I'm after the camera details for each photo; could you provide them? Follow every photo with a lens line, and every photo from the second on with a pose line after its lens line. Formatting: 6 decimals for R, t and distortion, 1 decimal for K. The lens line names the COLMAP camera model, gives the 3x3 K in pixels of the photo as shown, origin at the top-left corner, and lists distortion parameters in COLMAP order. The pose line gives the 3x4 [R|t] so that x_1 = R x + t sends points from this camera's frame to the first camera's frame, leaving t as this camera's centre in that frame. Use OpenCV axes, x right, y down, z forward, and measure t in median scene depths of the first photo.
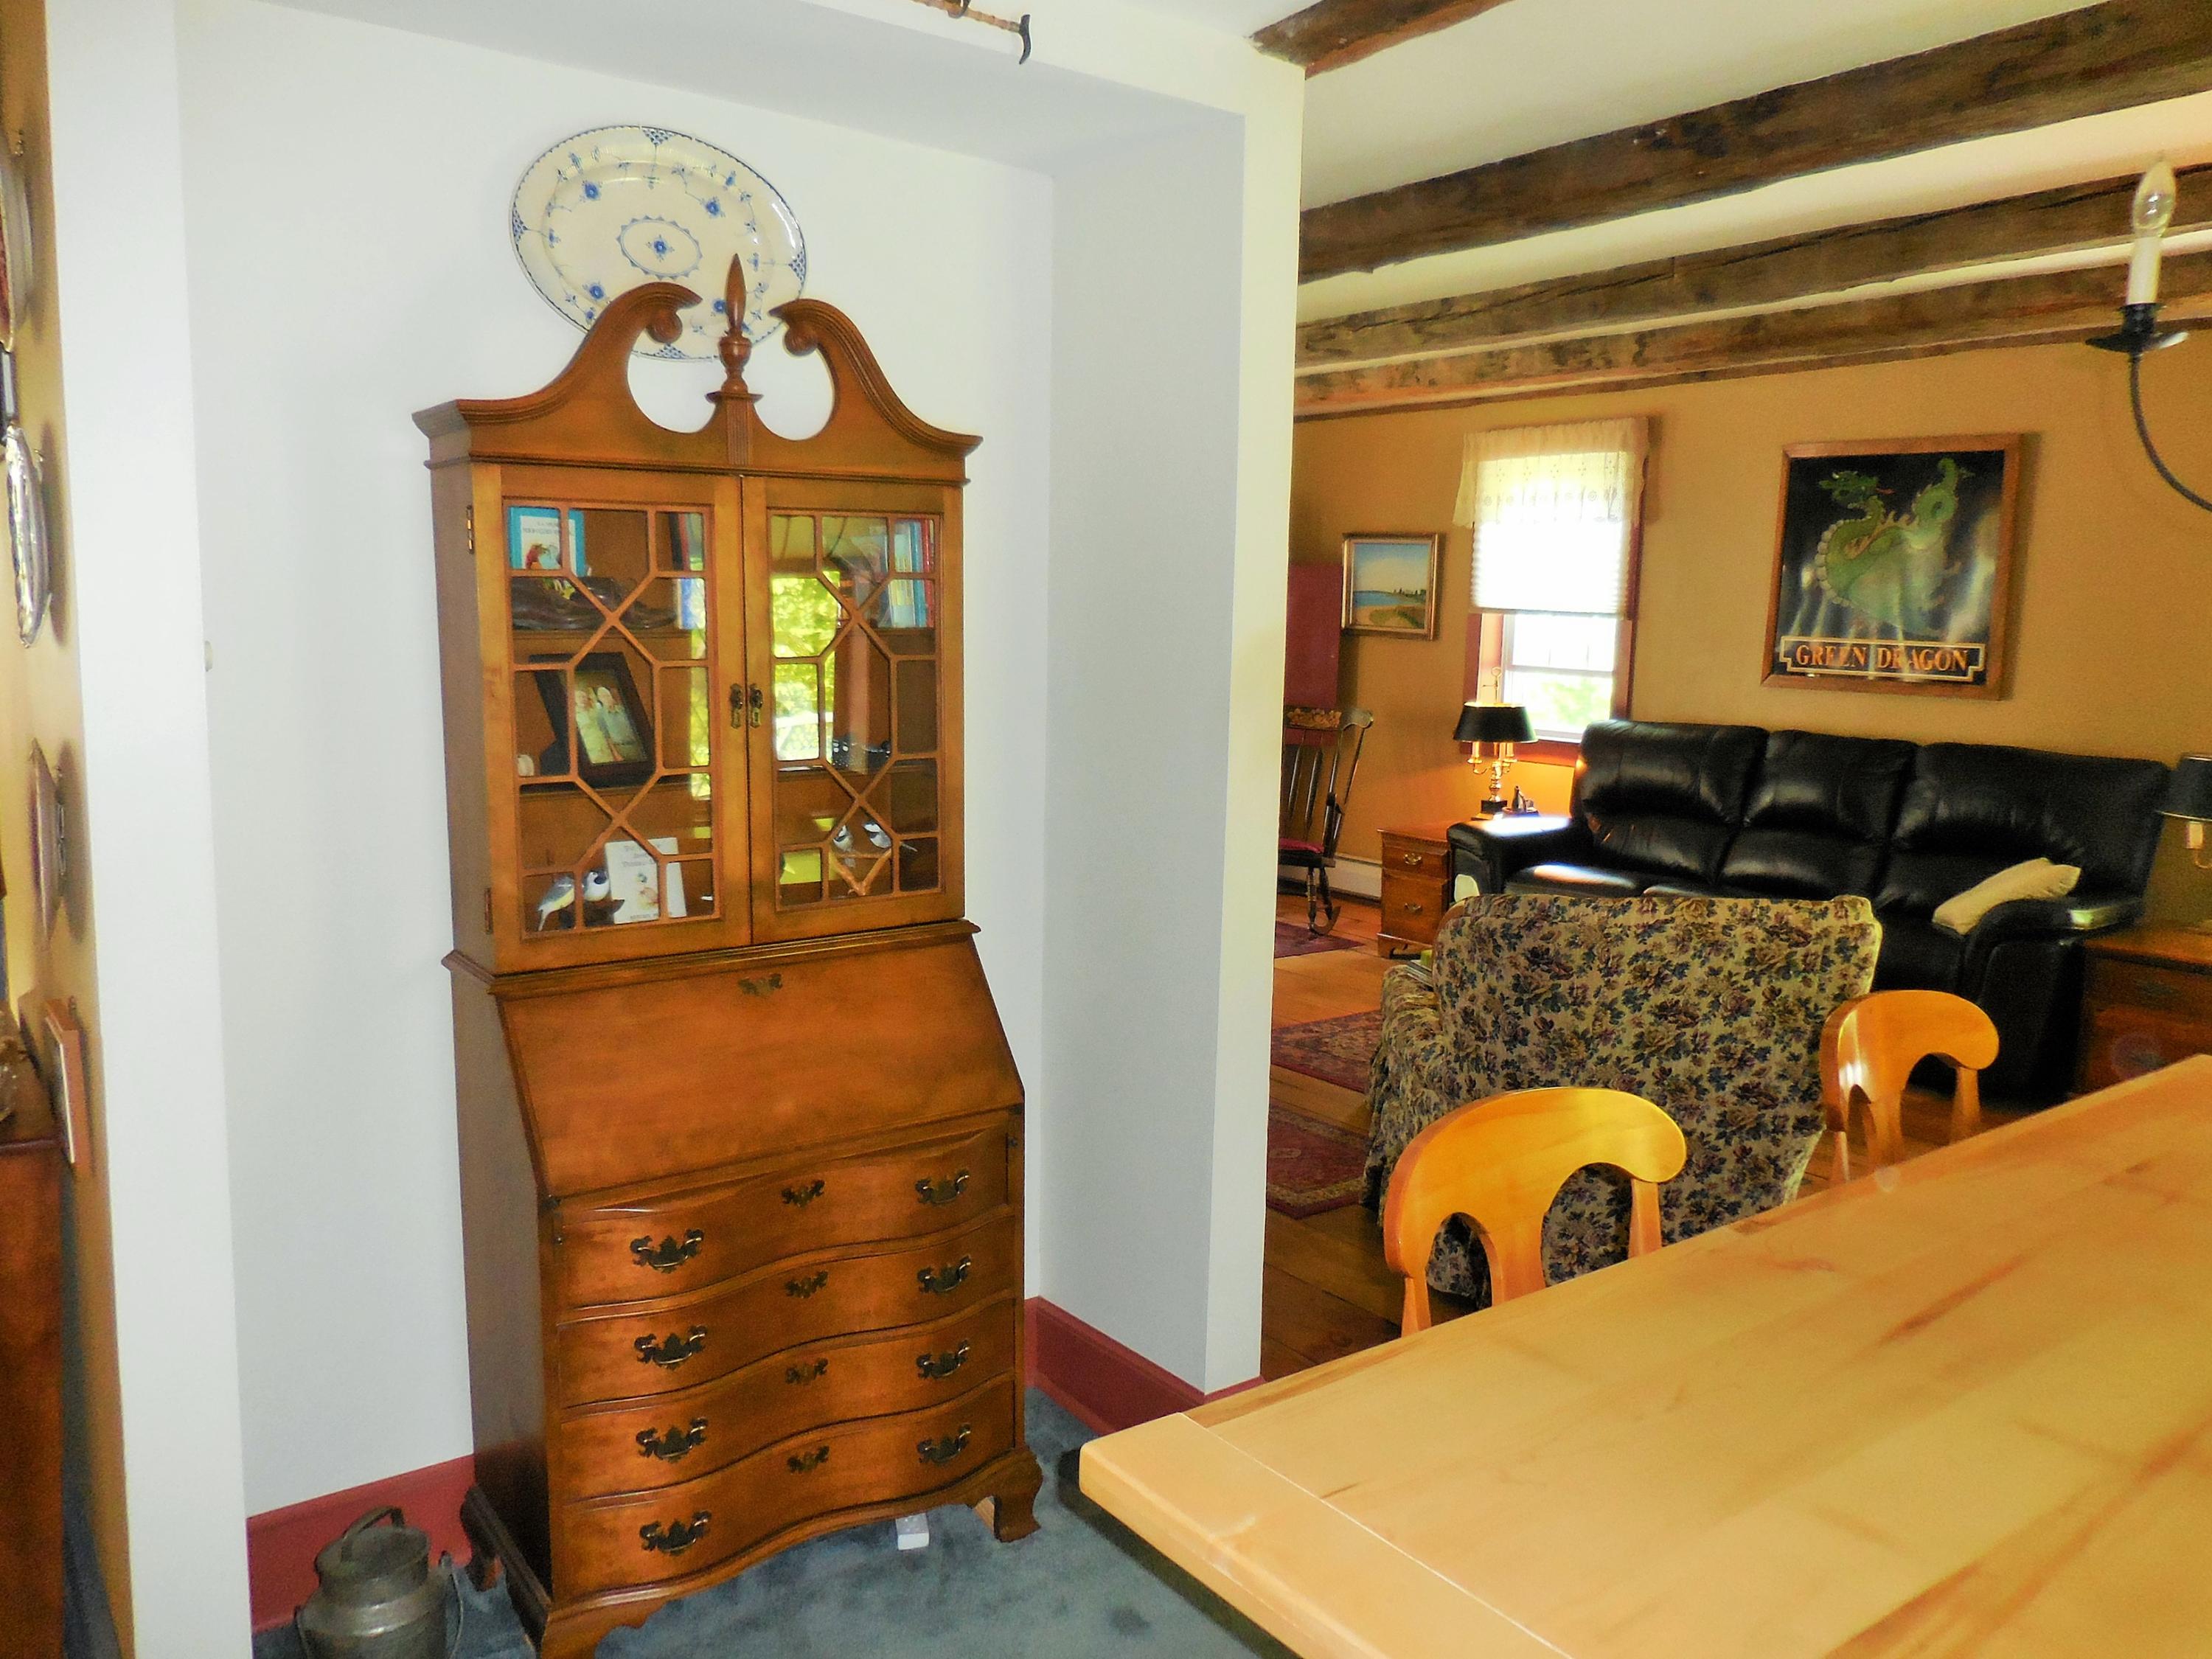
lens RADIAL K [[1667.4, 0, 1104.9], [0, 1667.4, 831.5], [0, 0, 1]] dist [-0.005570, -0.000617]
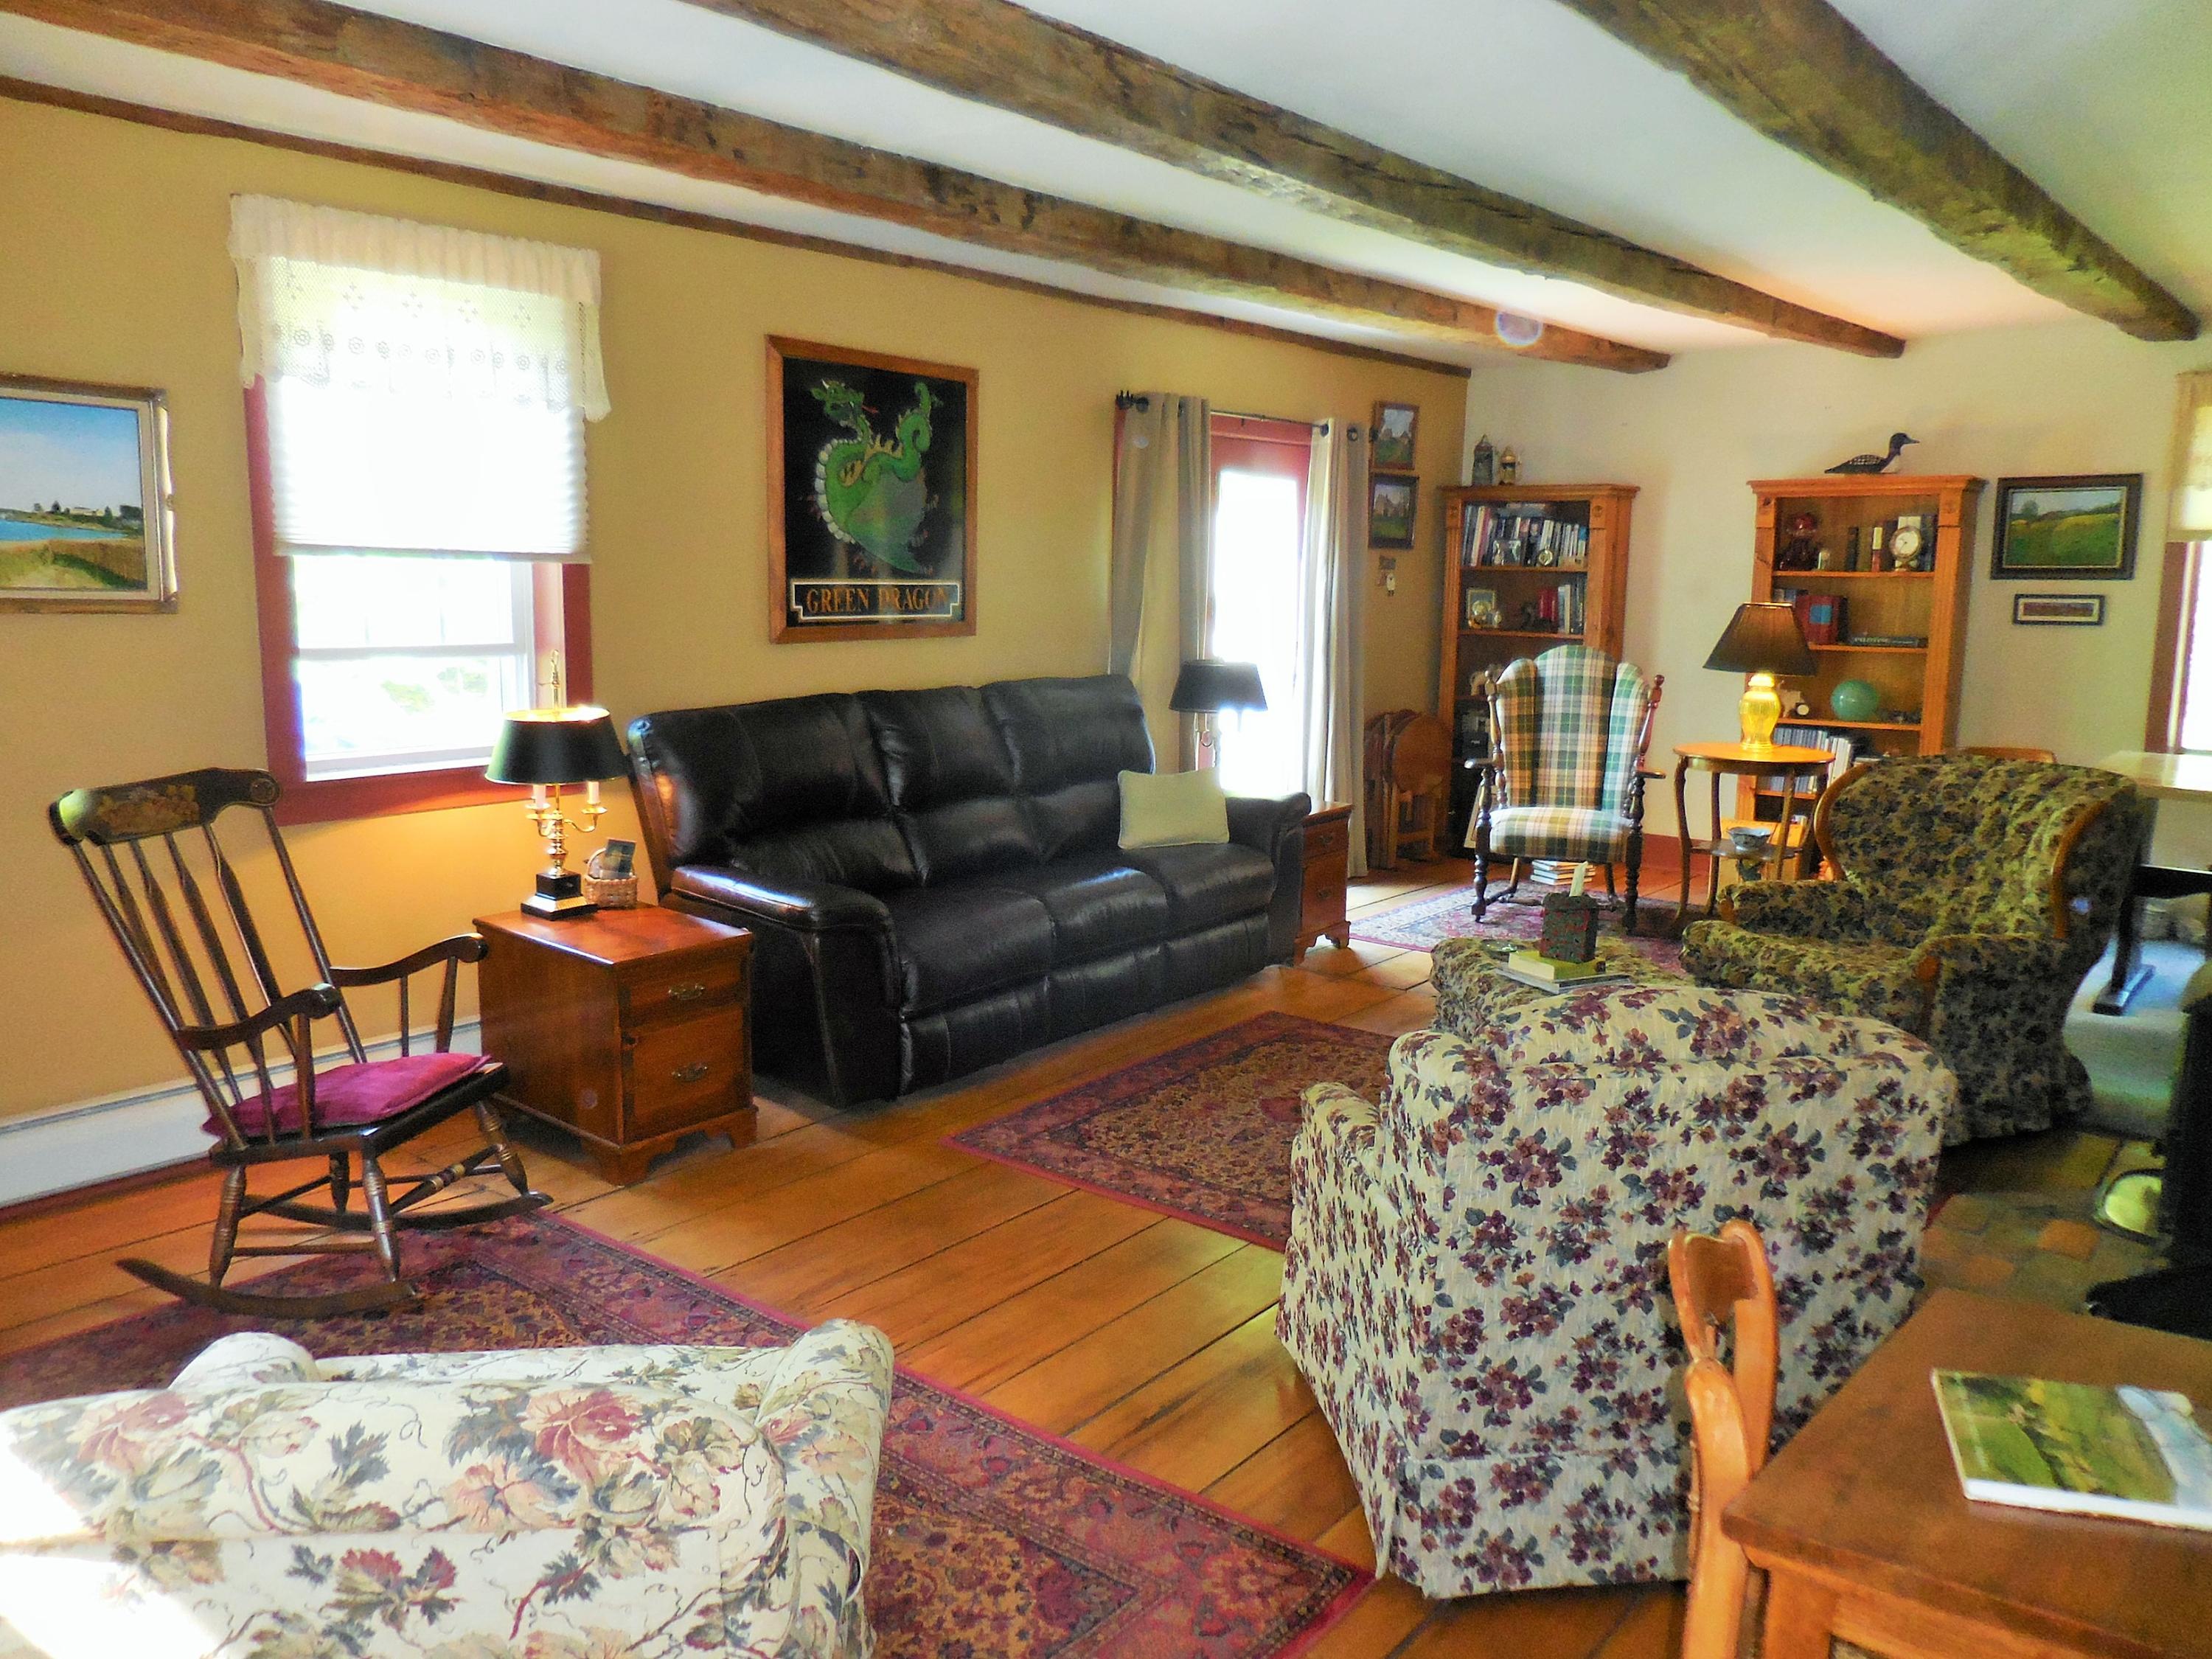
lens RADIAL K [[1667.4, 0, 1099.3], [0, 1667.4, 827.7], [0, 0, 1]] dist [-0.005570, -0.000617]
pose [[-0.240912, -0.157441, 0.957692, -0.428792], [0.136583, 0.971435, 0.194059, -0.140064], [-0.960888, 0.177556, -0.212527, 1.077848]]
